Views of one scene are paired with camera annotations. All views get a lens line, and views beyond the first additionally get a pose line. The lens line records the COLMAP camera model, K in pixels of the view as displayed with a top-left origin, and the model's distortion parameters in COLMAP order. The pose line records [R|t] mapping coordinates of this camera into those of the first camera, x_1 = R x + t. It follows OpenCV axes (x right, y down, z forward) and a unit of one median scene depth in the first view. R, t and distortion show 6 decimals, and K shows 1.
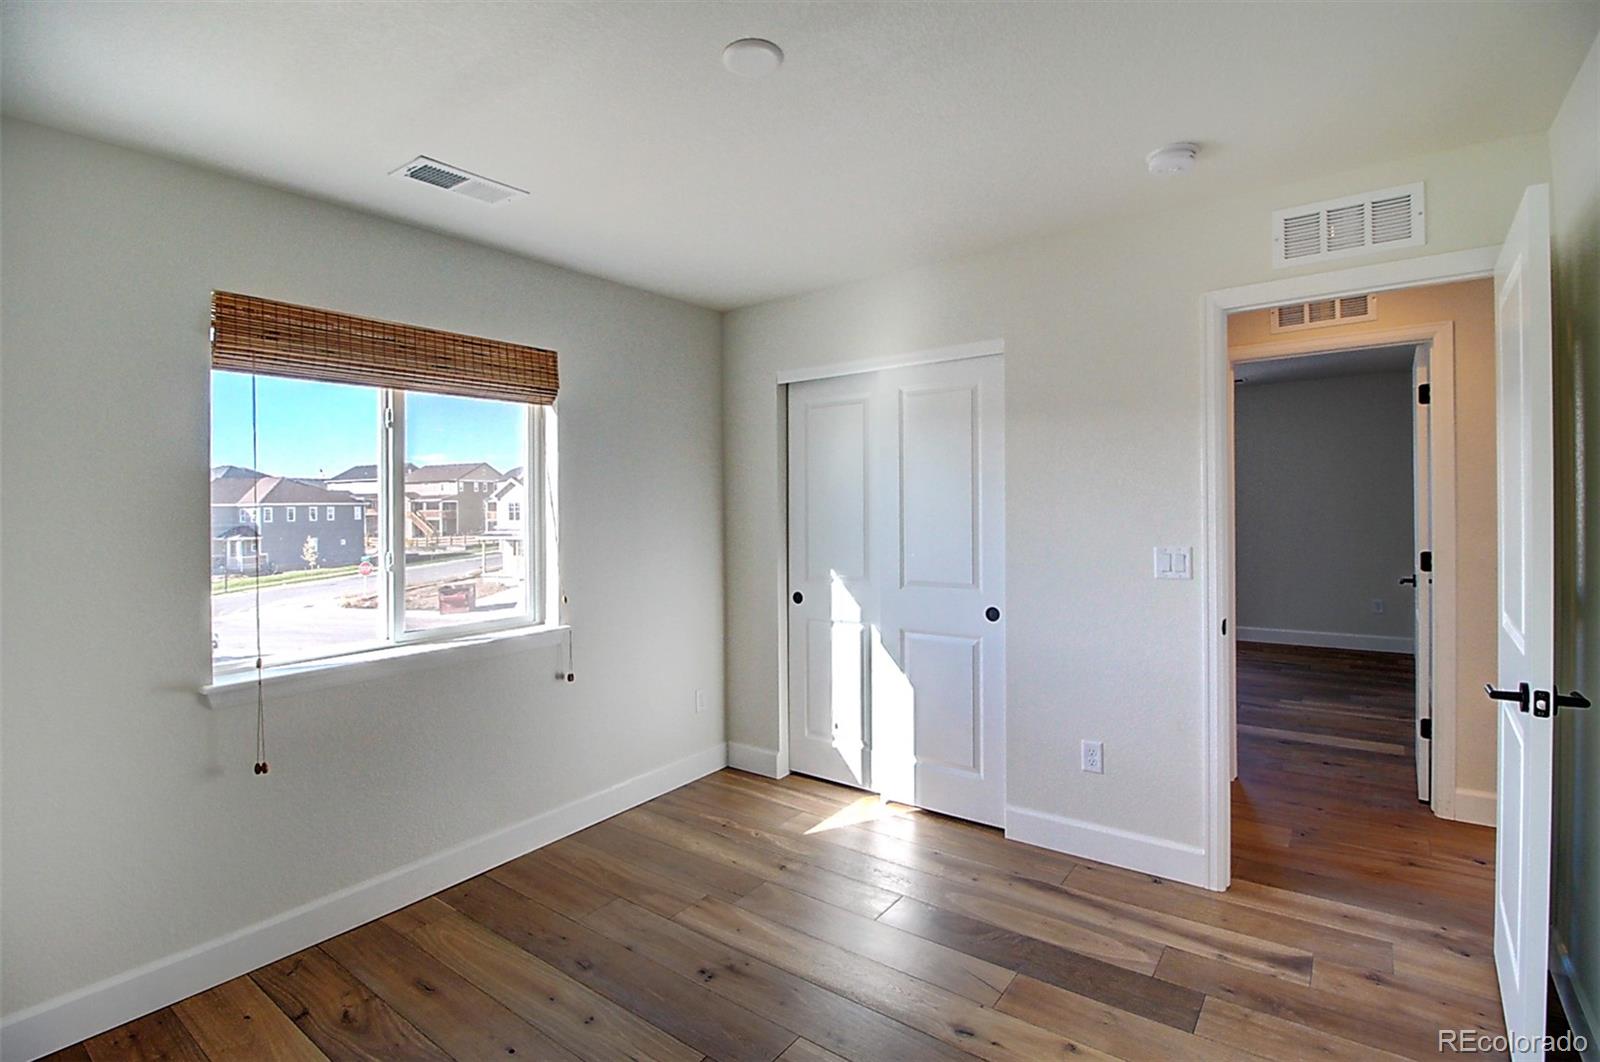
lens RADIAL K [[745.9, 0, 823.0], [0, 745.9, 518.8], [0, 0, 1]] dist [-0.005653, -0.001373]
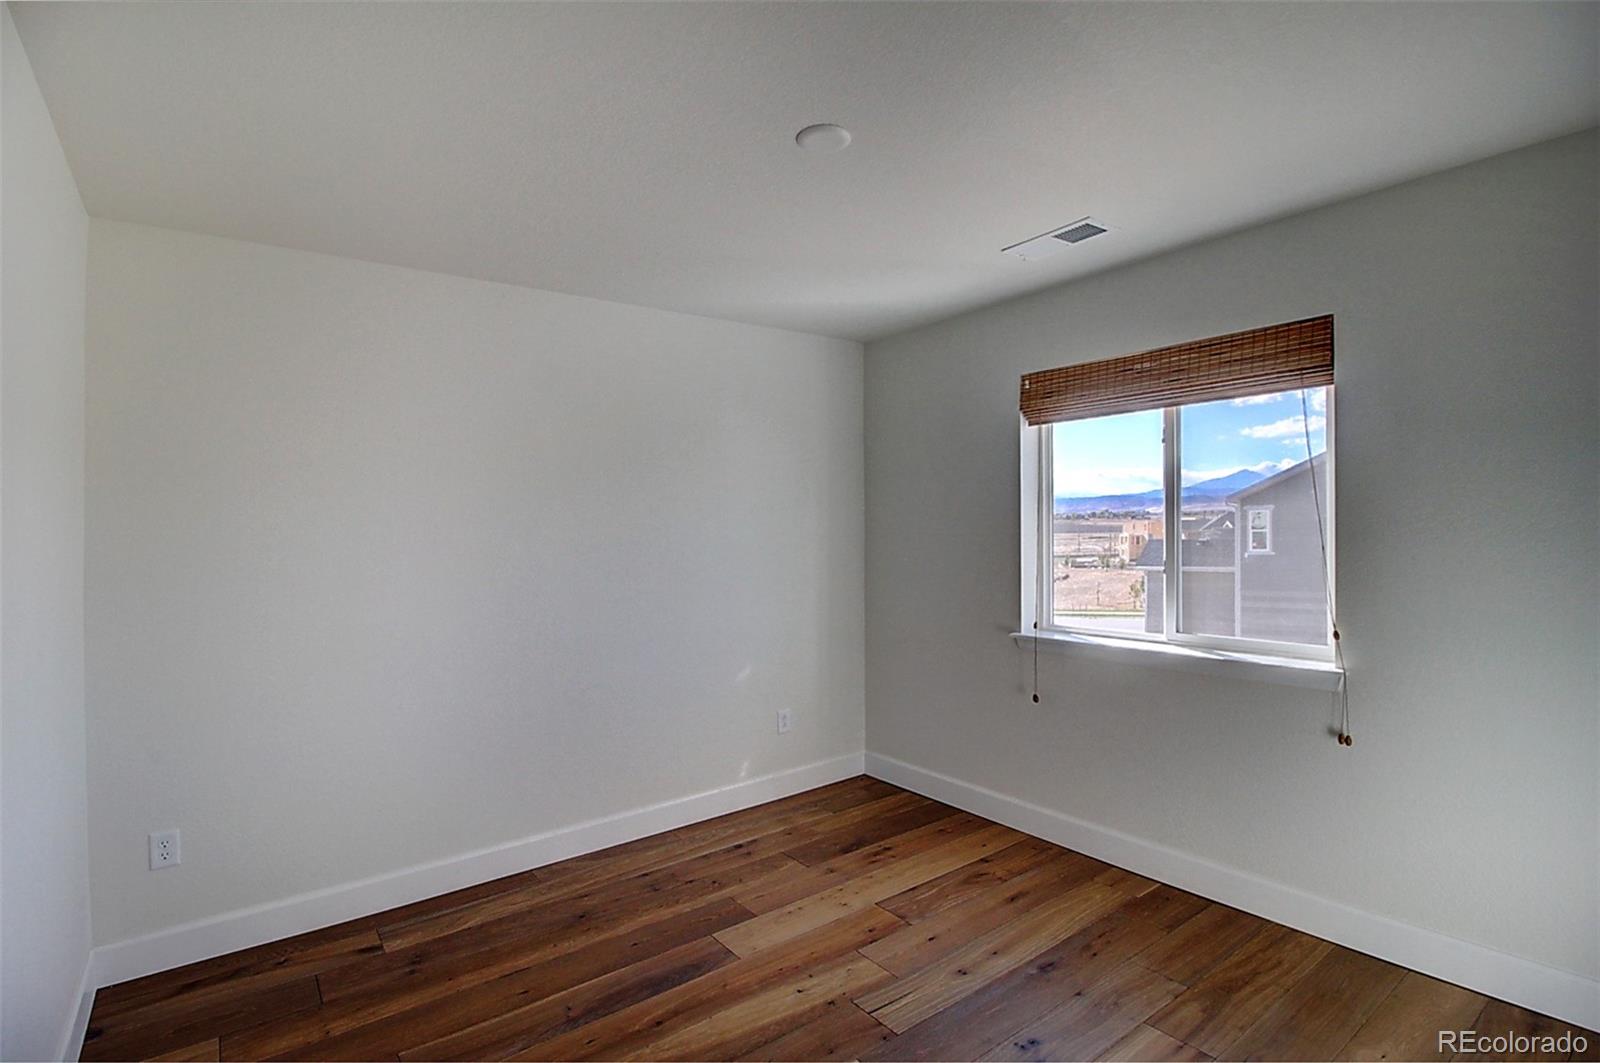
lens RADIAL K [[745.9, 0, 823.0], [0, 745.9, 519.3], [0, 0, 1]] dist [-0.005653, -0.001373]
pose [[-0.251502, 0.007704, -0.967826, 0.678924], [-0.002195, 0.999961, 0.008530, -0.021054], [0.967854, 0.004270, -0.251476, 0.877400]]
